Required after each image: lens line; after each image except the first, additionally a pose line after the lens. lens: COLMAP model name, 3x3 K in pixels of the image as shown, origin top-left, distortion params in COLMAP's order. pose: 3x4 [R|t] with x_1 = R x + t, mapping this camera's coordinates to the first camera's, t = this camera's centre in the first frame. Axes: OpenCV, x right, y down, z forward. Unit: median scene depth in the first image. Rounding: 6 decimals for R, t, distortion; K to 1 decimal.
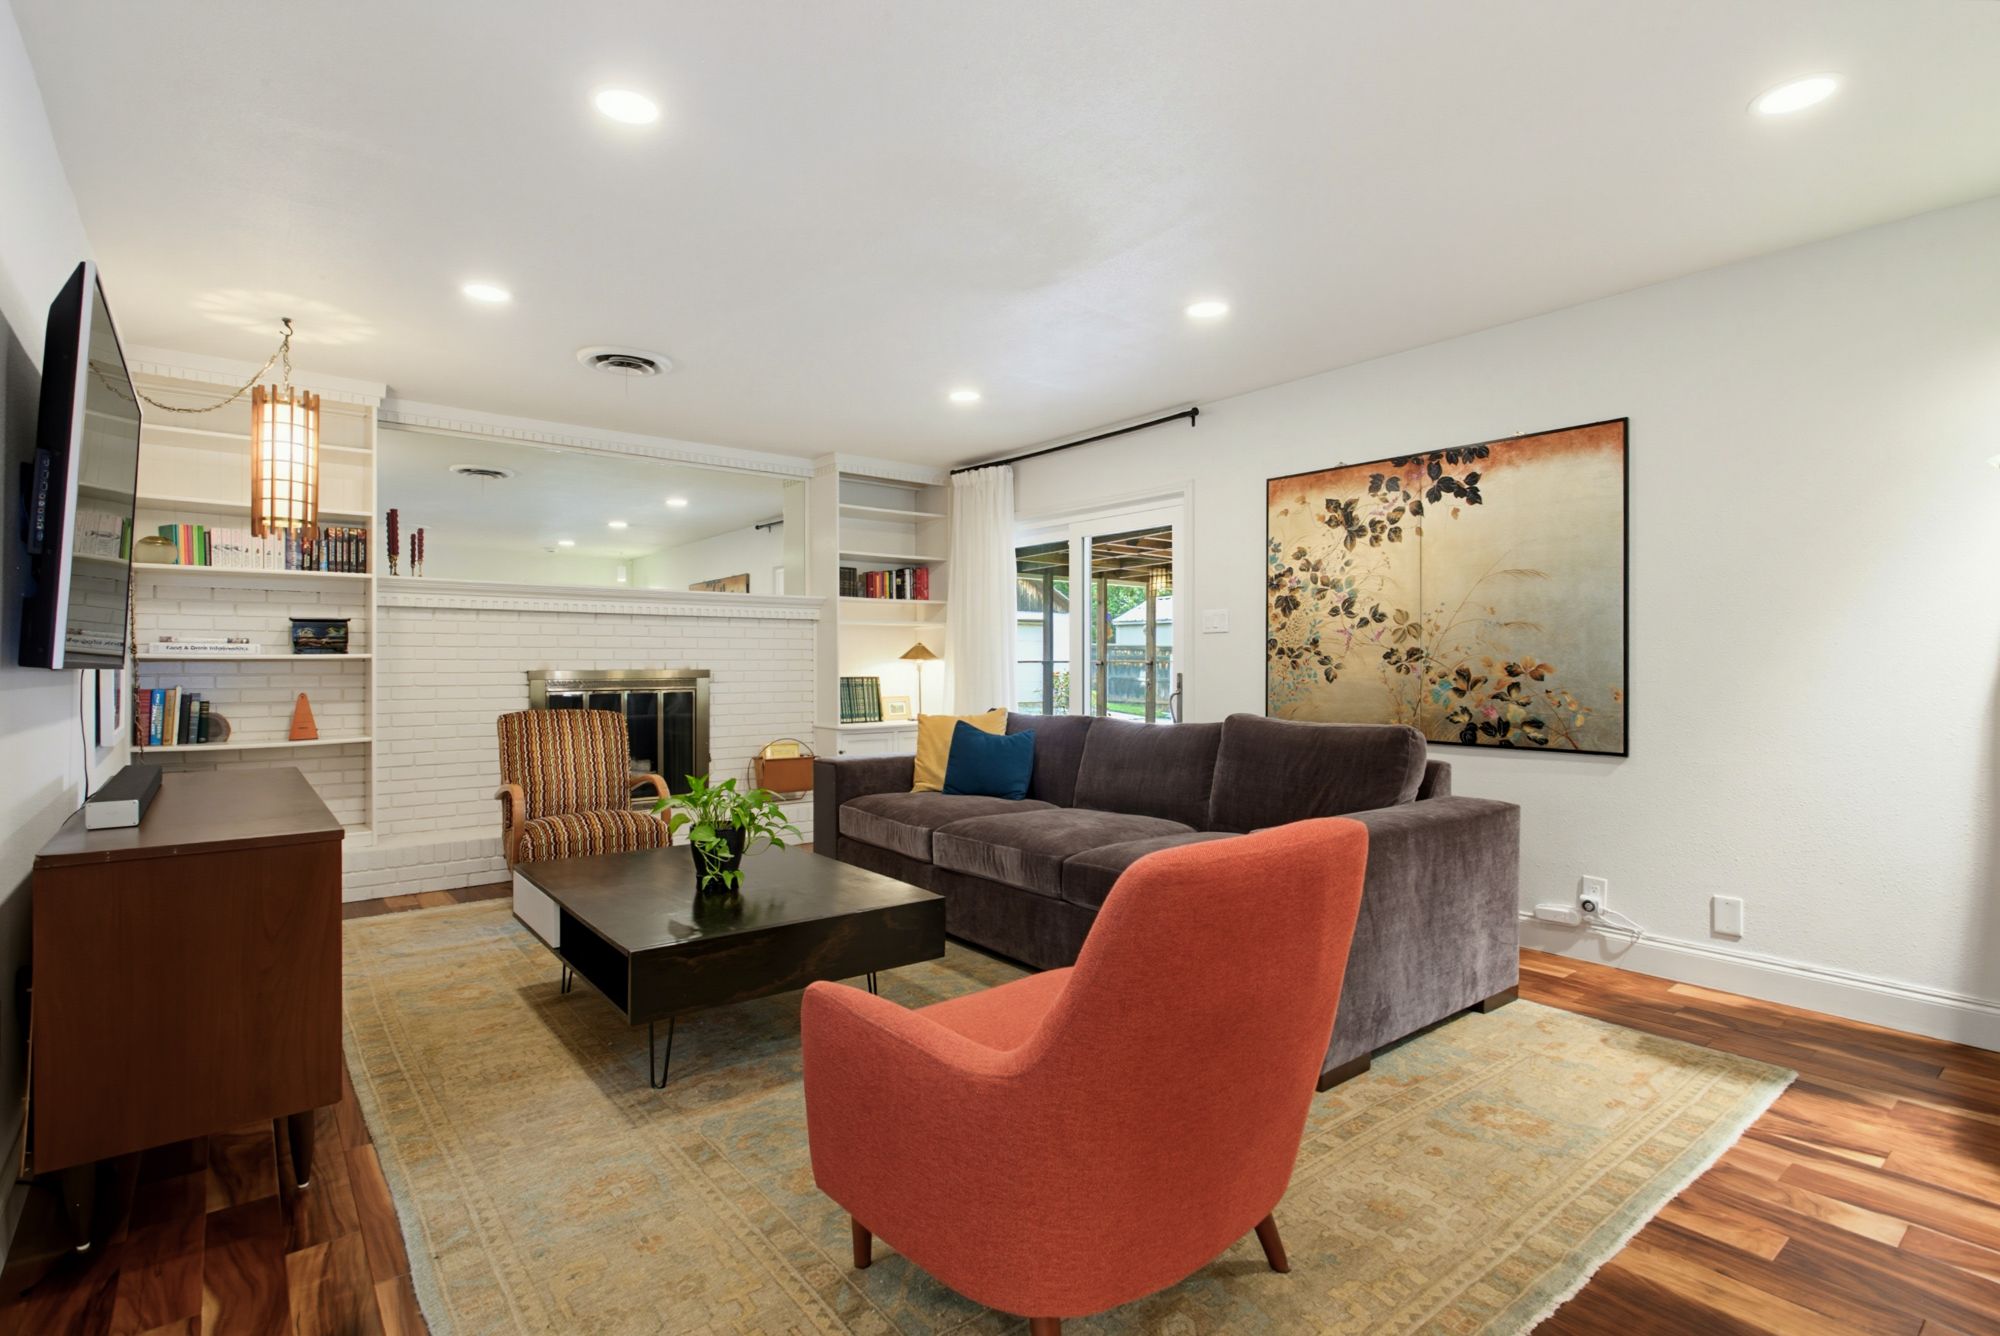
lens RADIAL K [[955.7, 0, 999.6], [0, 955.7, 678.4], [0, 0, 1]] dist [-0.009045, 0.007177]
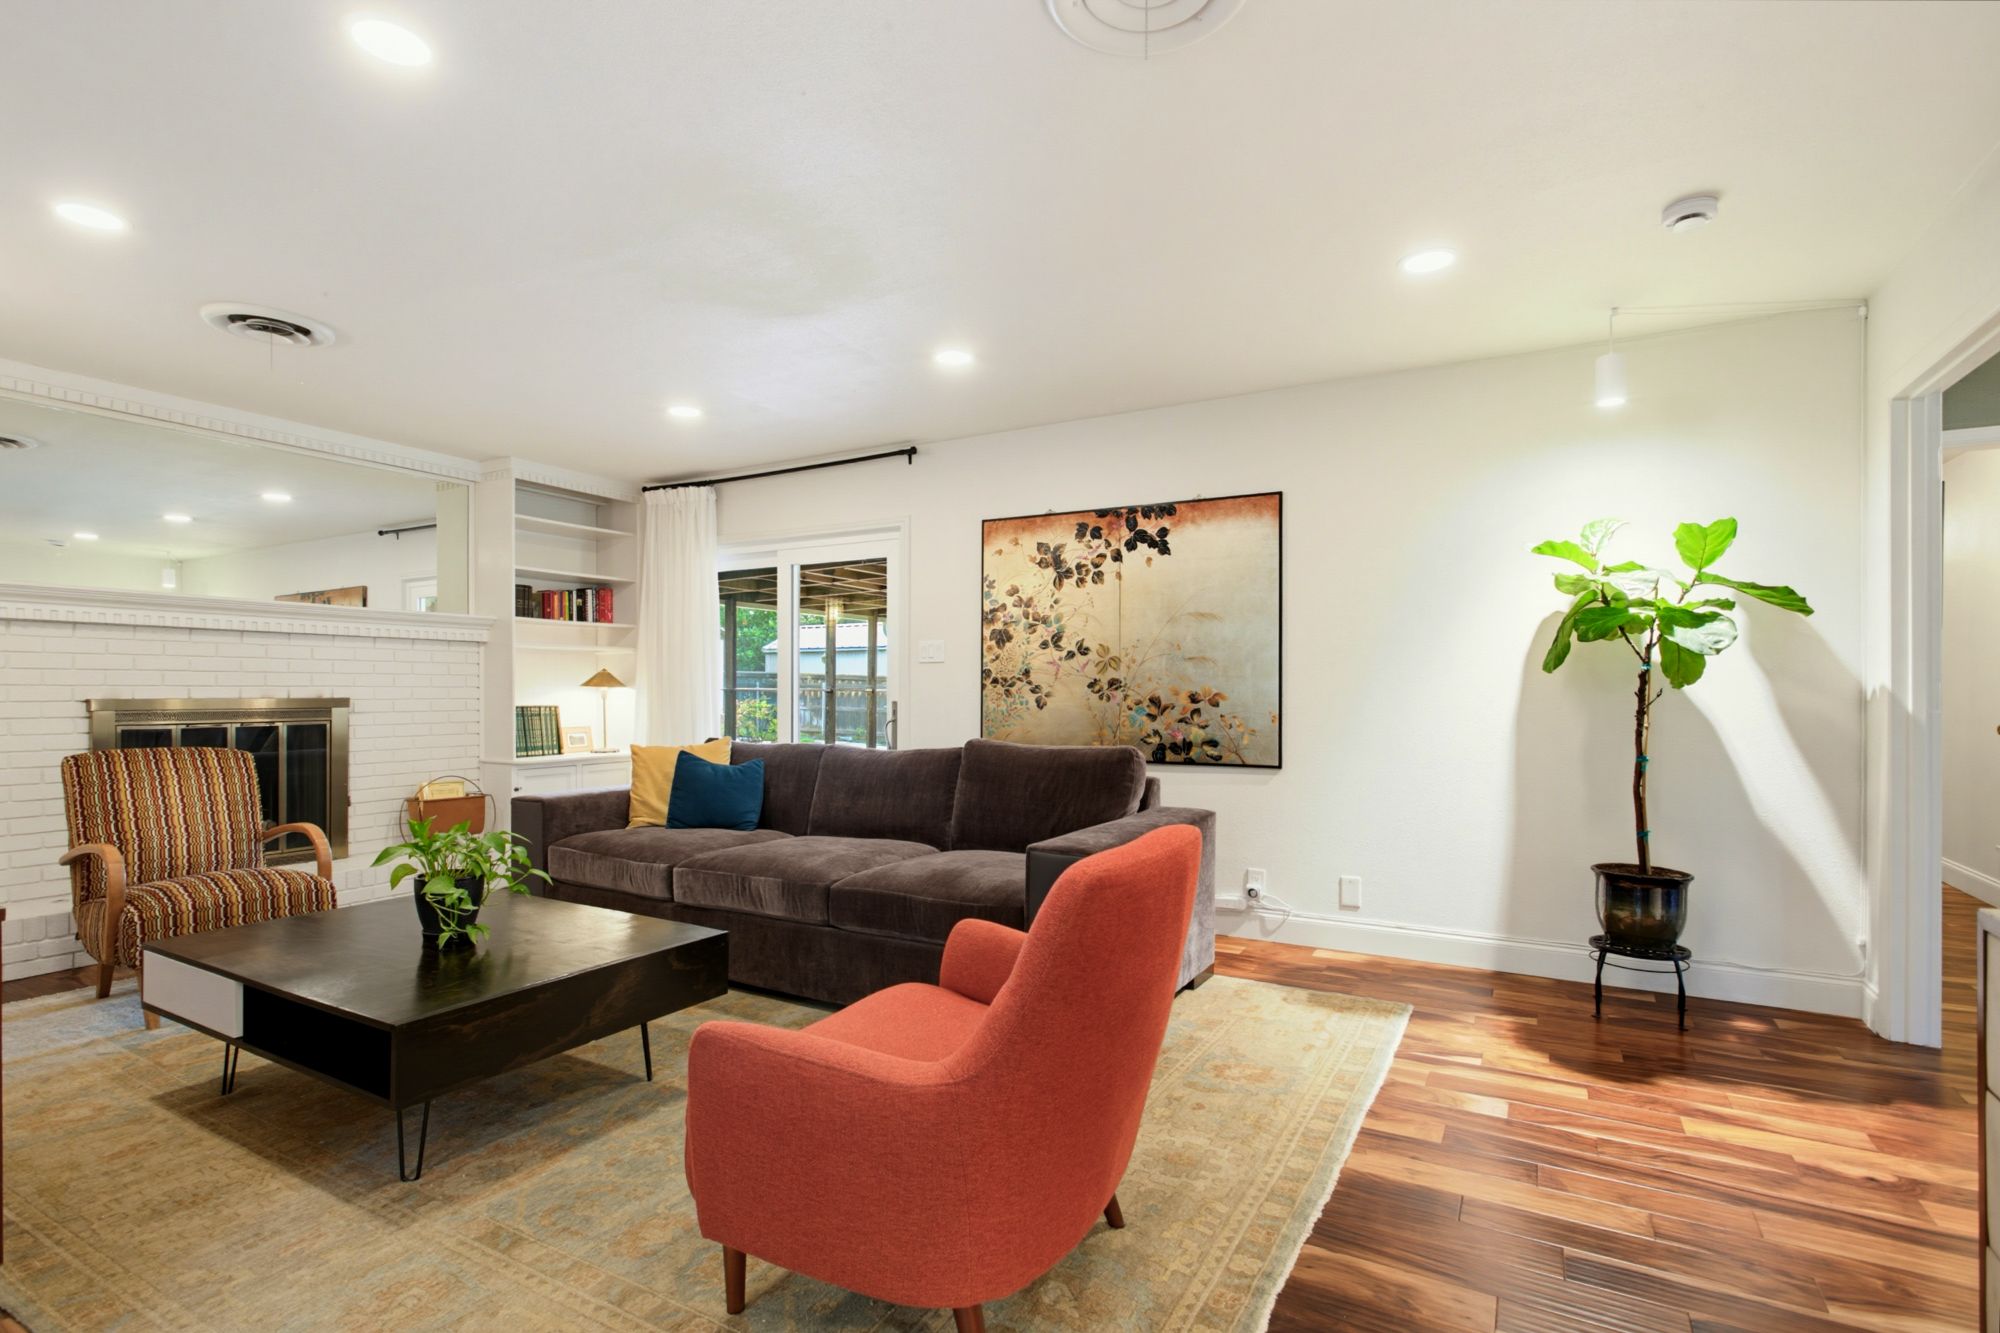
lens RADIAL K [[948.2, 0, 998.2], [0, 948.2, 709.8], [0, 0, 1]] dist [-0.002968, 0.000335]
pose [[0.929087, -0.005286, 0.369824, -0.108498], [0.003966, 0.999983, 0.004330, 0.000036], [-0.369840, -0.002556, 0.929092, 0.002566]]
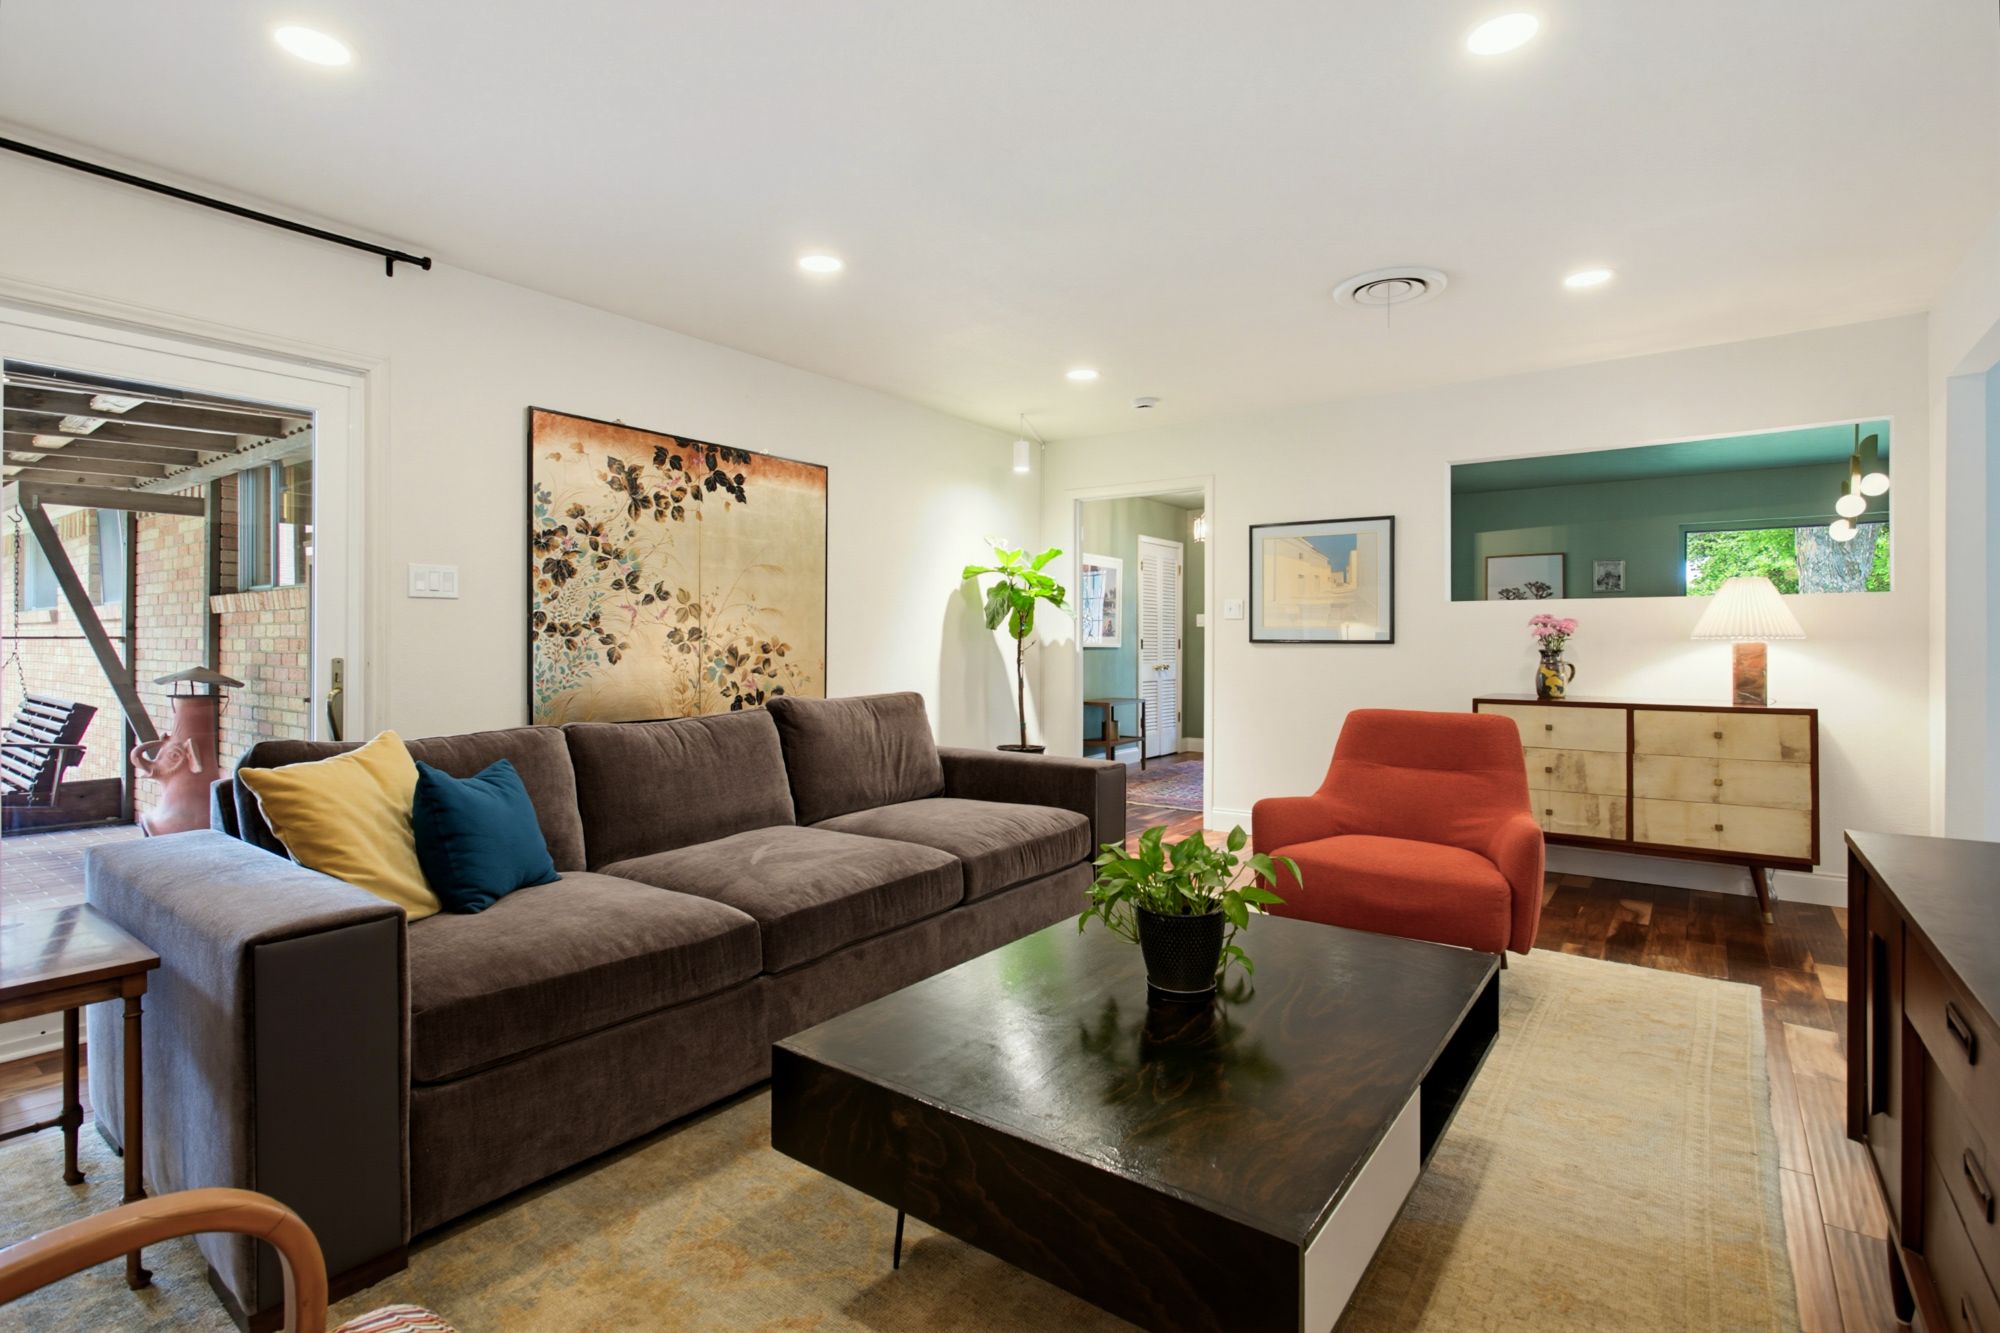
lens RADIAL K [[955.7, 0, 999.6], [0, 955.7, 676.9], [0, 0, 1]] dist [-0.009045, 0.007177]
pose [[-0.246371, -0.022142, 0.968923, -0.632078], [0.029106, 0.999119, 0.030233, -0.000222], [-0.968739, 0.035650, -0.245509, 0.911844]]
